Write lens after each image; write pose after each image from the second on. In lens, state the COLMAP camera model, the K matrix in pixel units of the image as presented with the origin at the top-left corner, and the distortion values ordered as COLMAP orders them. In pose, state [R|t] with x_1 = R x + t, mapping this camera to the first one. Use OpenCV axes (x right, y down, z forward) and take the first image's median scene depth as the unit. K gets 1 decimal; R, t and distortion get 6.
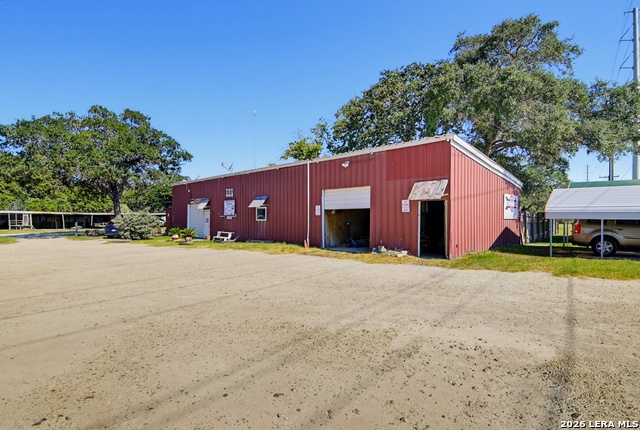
lens RADIAL K [[320.0, 0, 317.8], [0, 320.0, 217.9], [0, 0, 1]] dist [-0.005135, -0.008298]
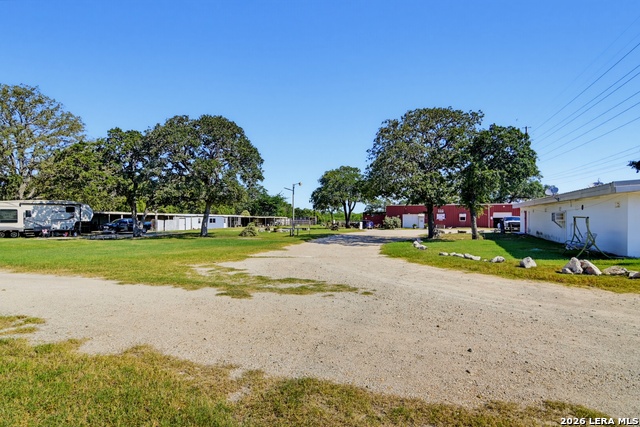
lens RADIAL K [[320.0, 0, 324.0], [0, 320.0, 216.8], [0, 0, 1]] dist [-0.005135, -0.008298]
pose [[0.951580, 0.006443, 0.307332, -2.887839], [-0.002644, 0.999915, -0.012777, 0.013116], [-0.307389, 0.011346, 0.951516, -1.829660]]
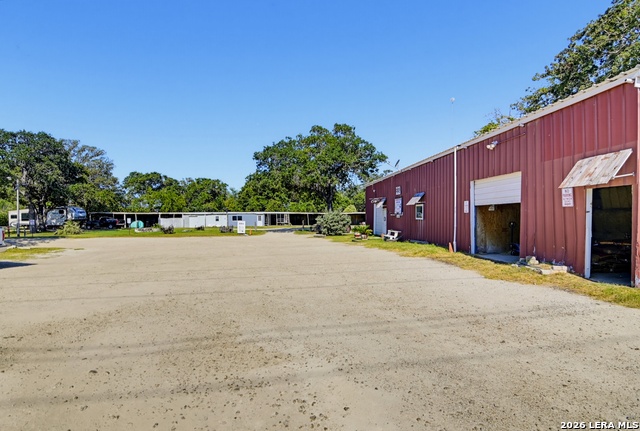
lens RADIAL K [[320.0, 0, 314.9], [0, 320.0, 218.0], [0, 0, 1]] dist [-0.005135, -0.008298]
pose [[0.748675, -0.000481, -0.662937, 0.249497], [0.003677, 0.999987, 0.003427, 0.000222], [0.662927, -0.005003, 0.748667, 0.137929]]
